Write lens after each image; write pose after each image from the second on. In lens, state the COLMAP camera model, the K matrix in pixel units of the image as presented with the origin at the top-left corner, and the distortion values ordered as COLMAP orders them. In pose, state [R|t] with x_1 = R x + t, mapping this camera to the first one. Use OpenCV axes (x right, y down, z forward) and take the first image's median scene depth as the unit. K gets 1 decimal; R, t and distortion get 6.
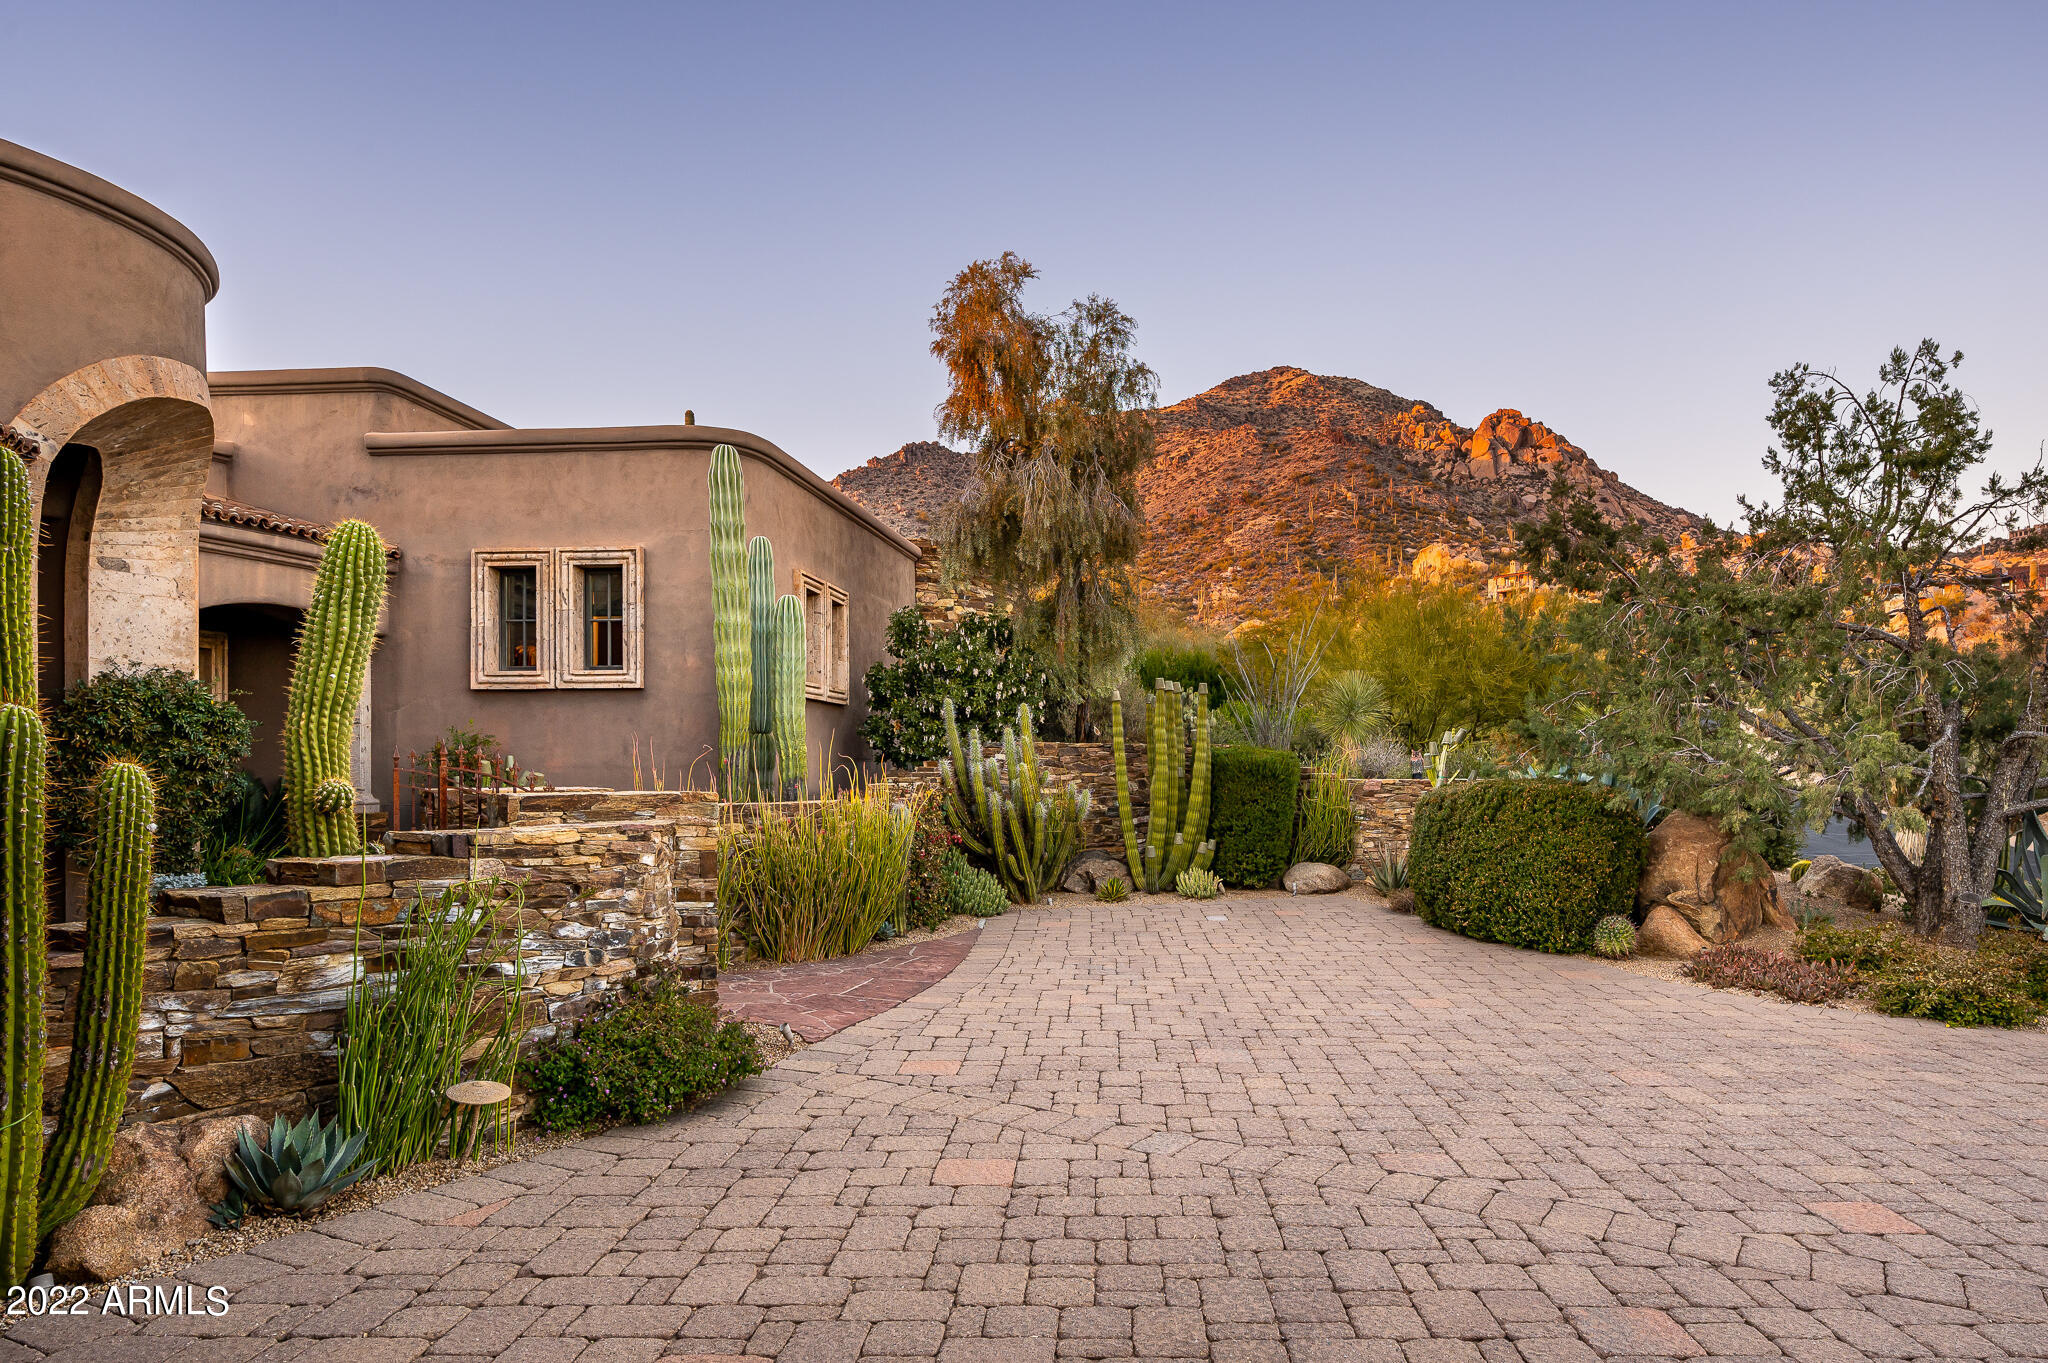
lens RADIAL K [[1224.3, 0, 1137.1], [0, 1224.3, 777.4], [0, 0, 1]] dist [0.003643, -0.001252]
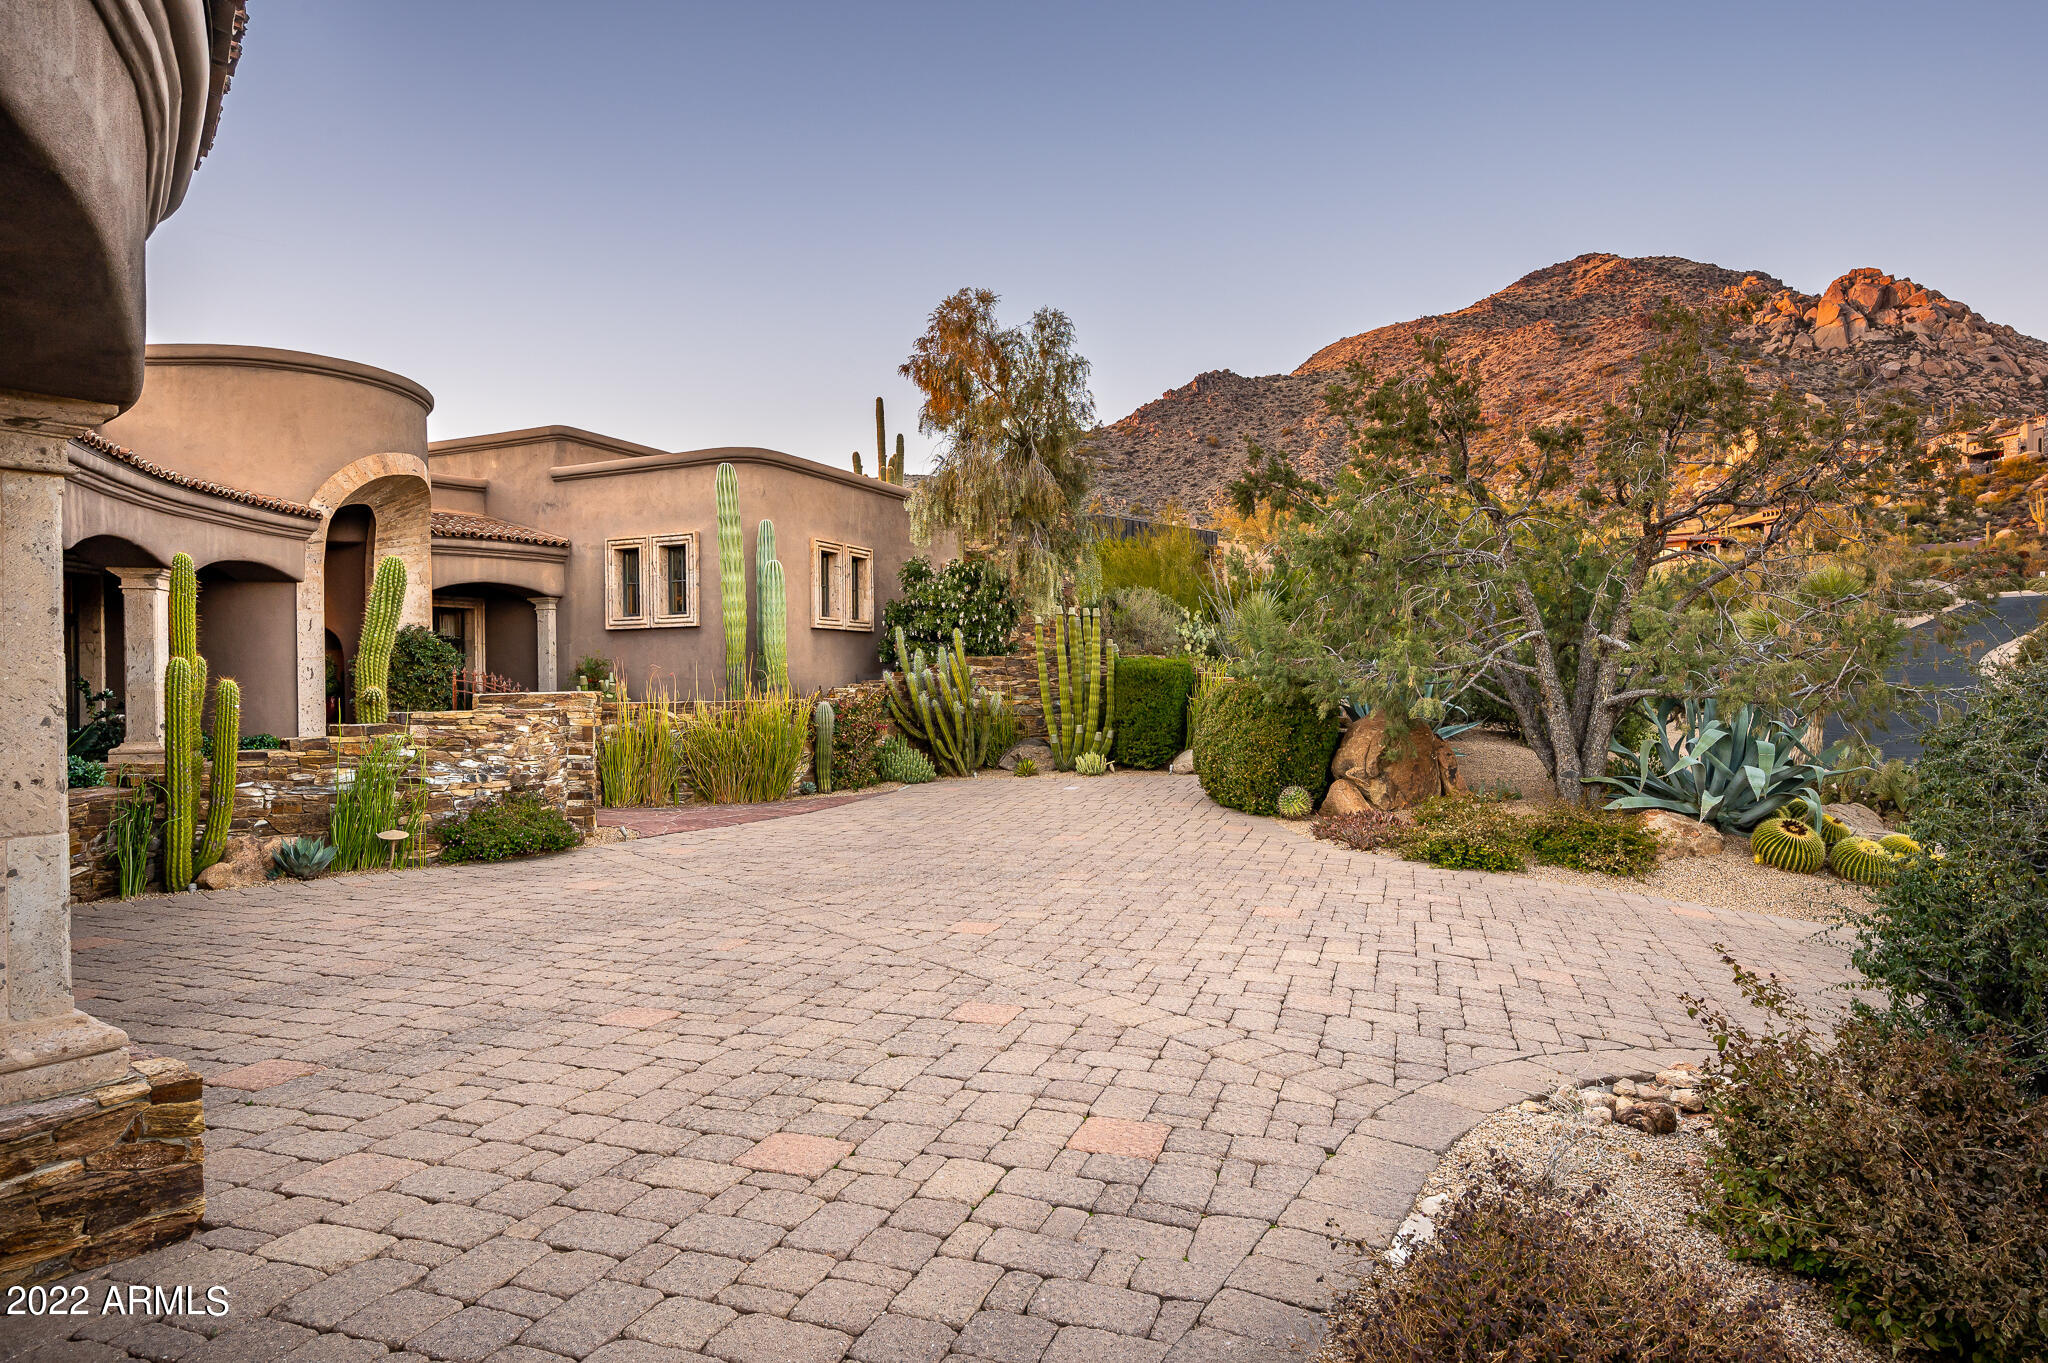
lens RADIAL K [[1148.7, 0, 1021.5], [0, 1148.7, 690.1], [0, 0, 1]] dist [0.000714, -0.000656]
pose [[0.941983, -0.008363, -0.335556, 0.503848], [0.009718, 0.999950, 0.002357, 0.006756], [0.335519, -0.005482, 0.942017, -0.215975]]
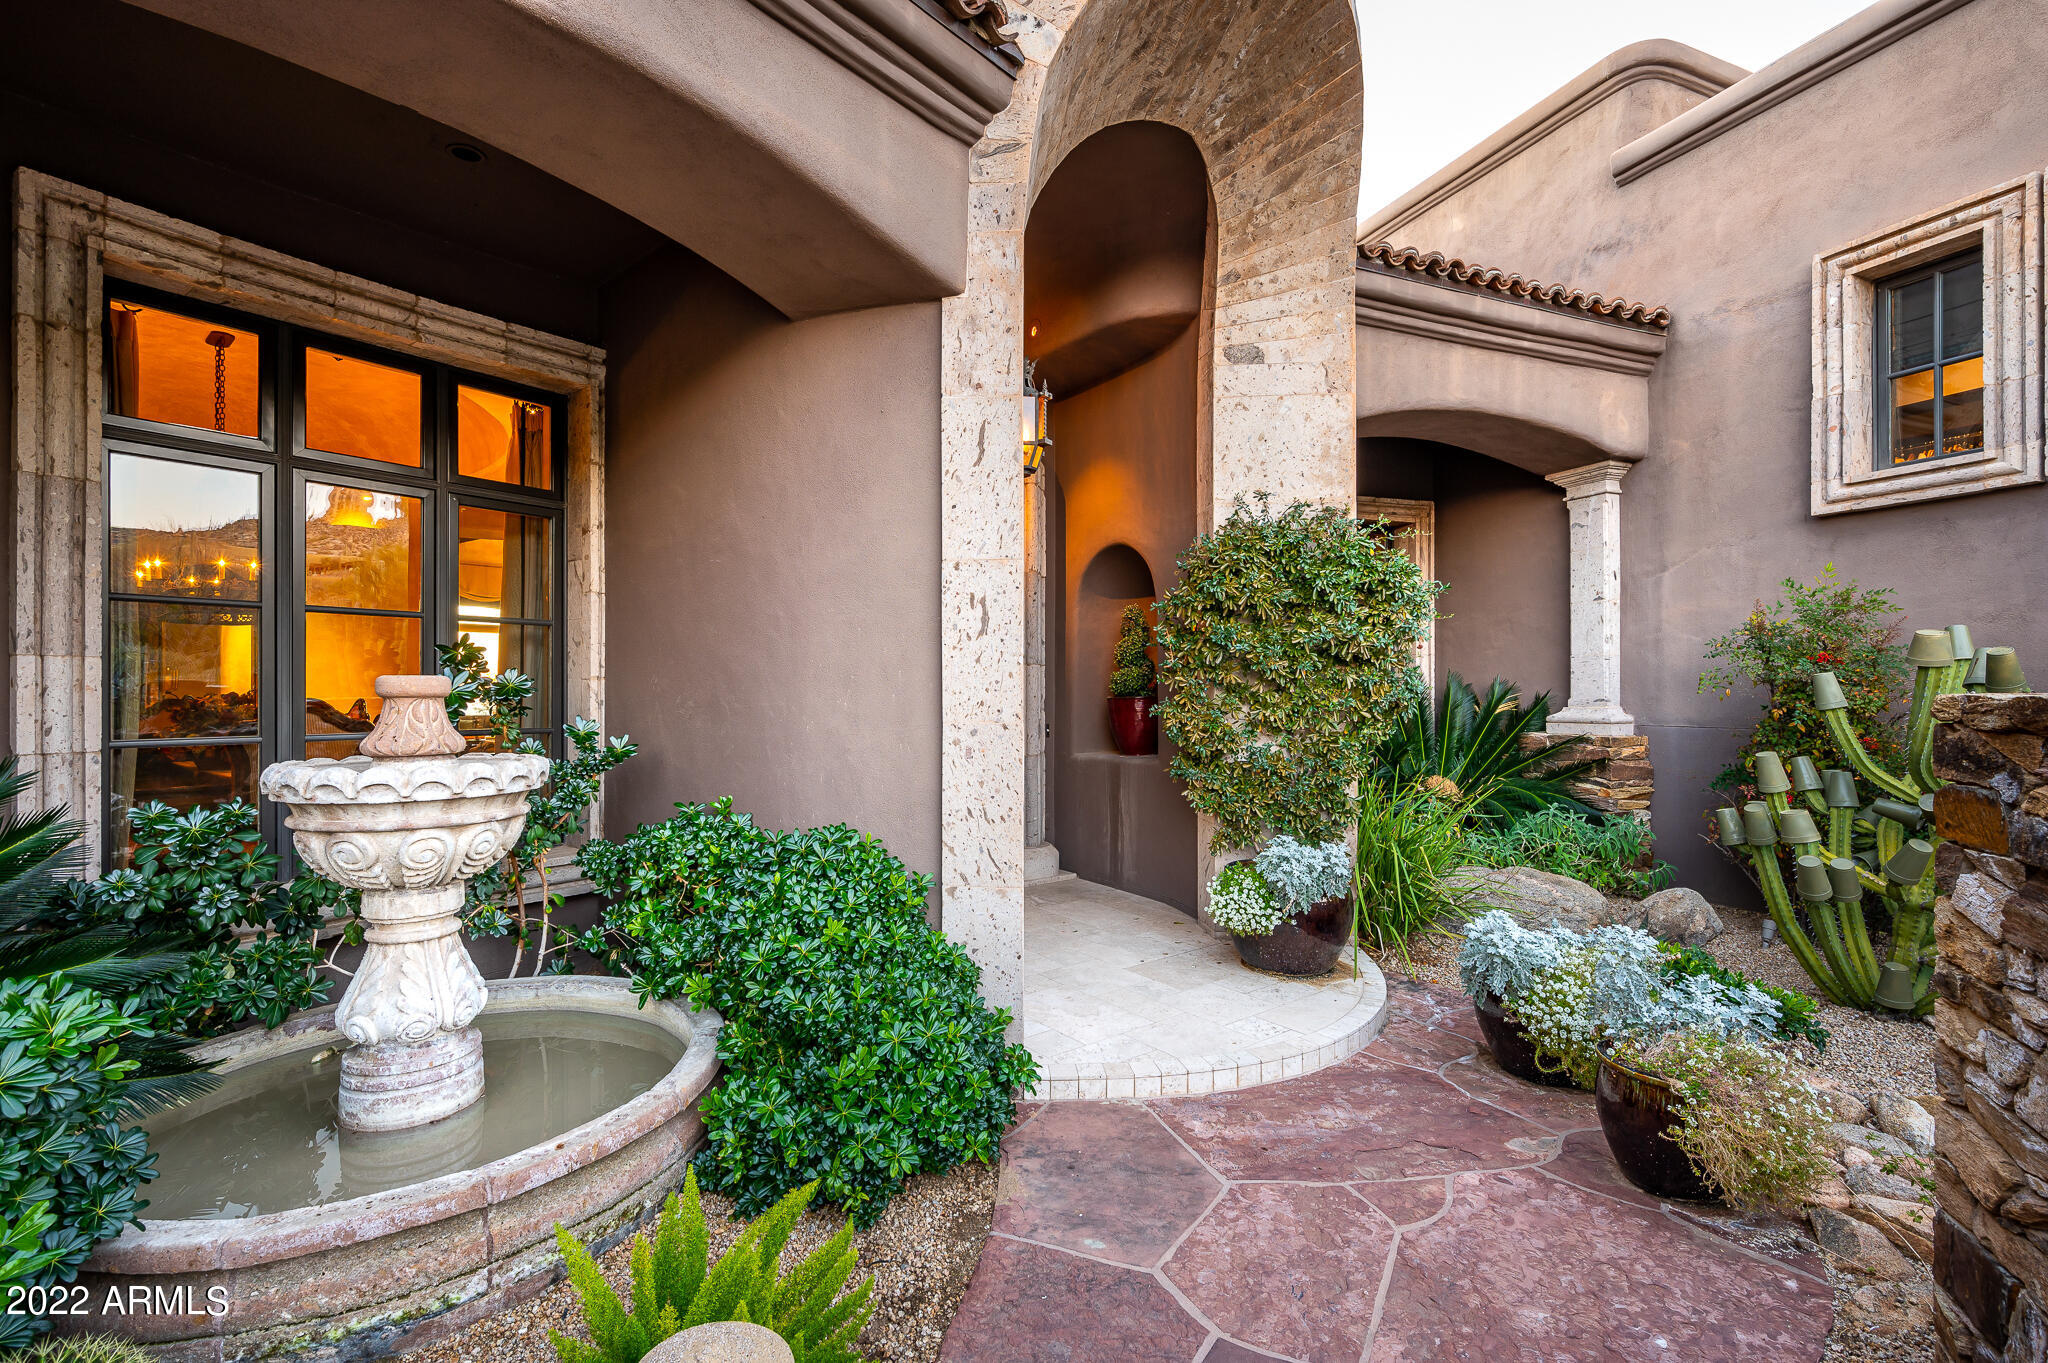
lens RADIAL K [[900.4, 0, 1023.7], [0, 900.4, 691.7], [0, 0, 1]] dist [-0.000283, -0.000500]
pose [[0.440191, 0.000145, -0.897904, -0.395983], [-0.001560, 0.999999, -0.000603, 0.007484], [0.897903, 0.001666, 0.440191, 0.597613]]
